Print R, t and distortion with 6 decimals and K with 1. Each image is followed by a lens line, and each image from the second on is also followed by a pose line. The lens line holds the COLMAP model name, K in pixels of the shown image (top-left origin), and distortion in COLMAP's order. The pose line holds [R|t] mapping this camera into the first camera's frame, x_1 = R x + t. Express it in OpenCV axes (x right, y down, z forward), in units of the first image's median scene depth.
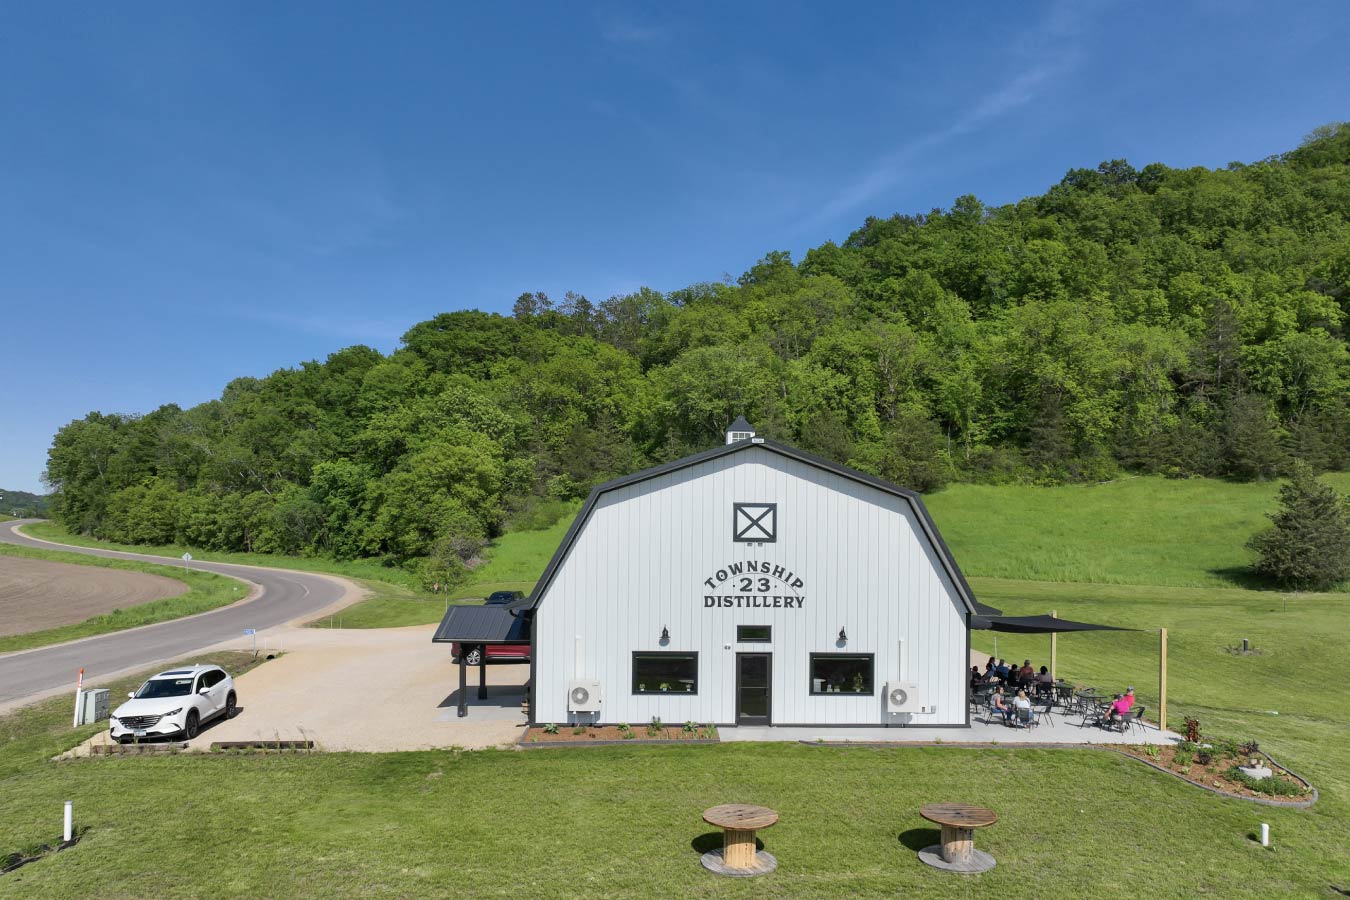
lens RADIAL K [[942.6, 0, 682.8], [0, 942.6, 544.1], [0, 0, 1]] dist [0.006470, 0.000758]
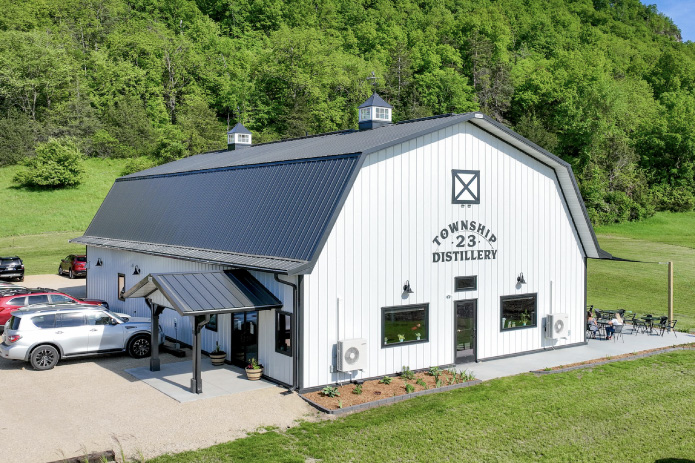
lens RADIAL K [[703.3, 0, 348.5], [0, 703.3, 222.8], [0, 0, 1]] dist [0.010088, 0.008170]
pose [[0.848030, -0.018903, 0.529611, -0.499233], [0.004411, 0.999581, 0.028614, -0.004227], [-0.529930, -0.021929, 0.847758, 0.347604]]
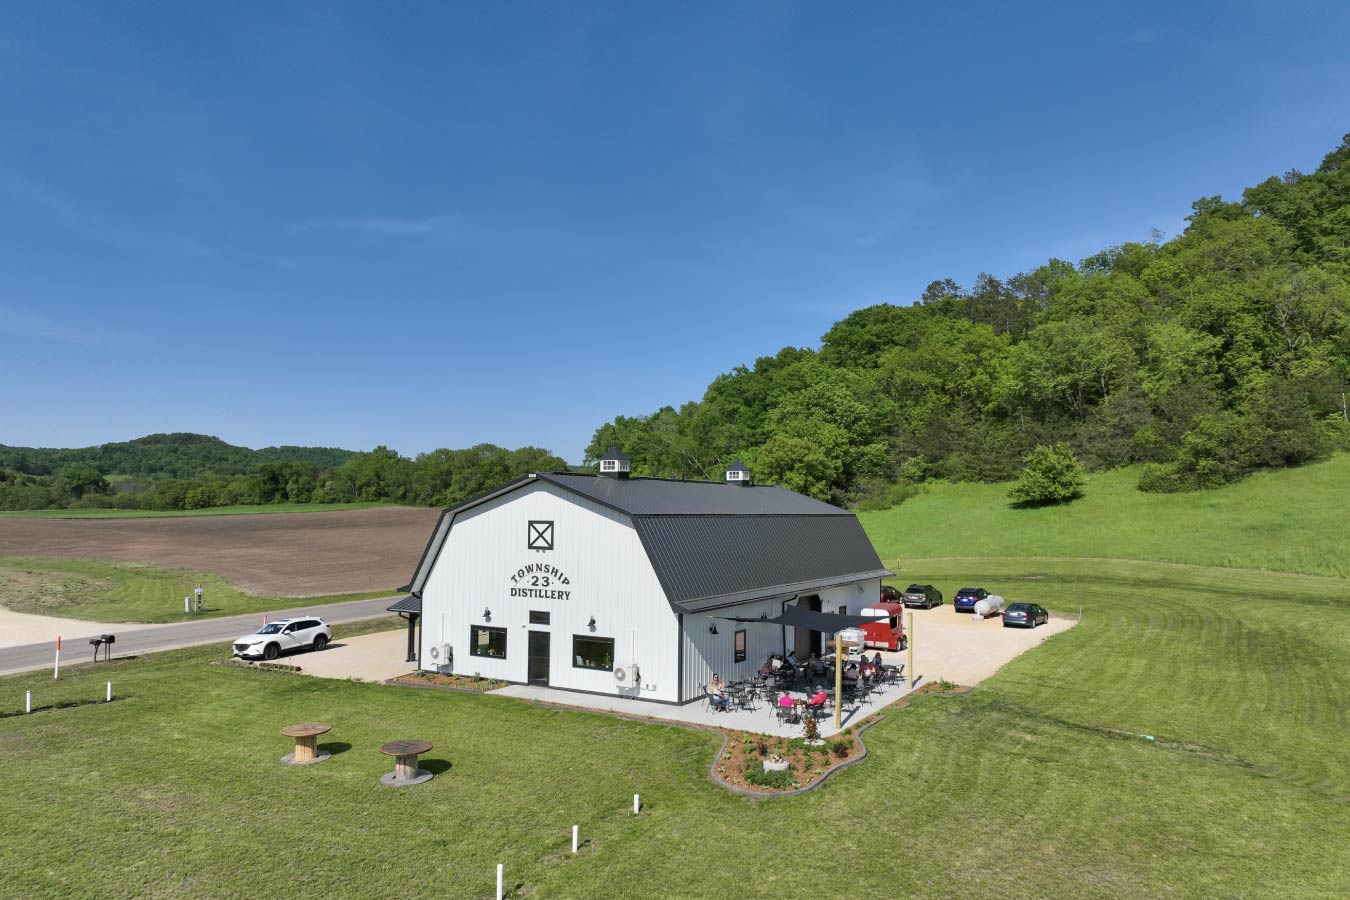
lens RADIAL K [[894.9, 0, 673.6], [0, 894.9, 487.5], [0, 0, 1]] dist [0.004969, 0.001089]
pose [[0.847791, -0.017689, -0.530036, 0.918961], [0.002507, 0.999566, -0.029349, -0.052680], [0.530325, 0.023553, 0.847467, 0.011651]]
